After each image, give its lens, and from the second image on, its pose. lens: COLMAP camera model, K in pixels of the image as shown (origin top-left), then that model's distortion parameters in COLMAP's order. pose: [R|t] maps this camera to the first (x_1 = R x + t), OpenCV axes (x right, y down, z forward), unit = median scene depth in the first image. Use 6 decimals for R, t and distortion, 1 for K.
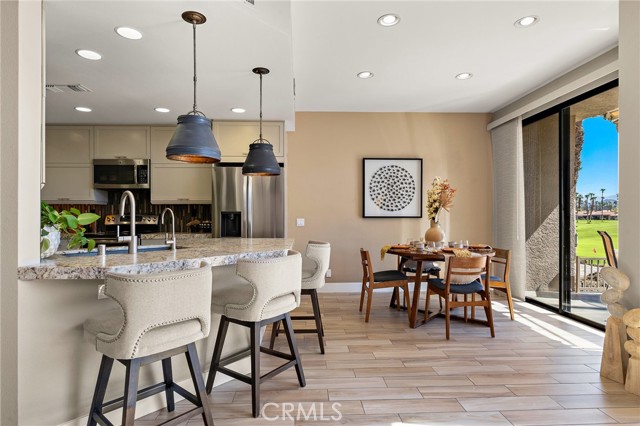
lens RADIAL K [[348.8, 0, 318.5], [0, 348.8, 212.8], [0, 0, 1]] dist [-0.003659, 0.000176]
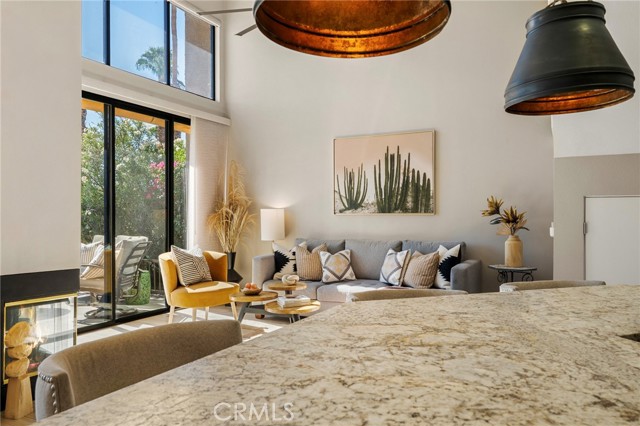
lens RADIAL K [[473.9, 0, 318.8], [0, 473.9, 219.2], [0, 0, 1]] dist [-0.000549, -0.003701]
pose [[-0.873641, -0.001032, 0.486569, -0.191701], [-0.002220, 0.999996, -0.001865, 0.001573], [-0.486565, -0.002710, -0.873640, 0.862760]]
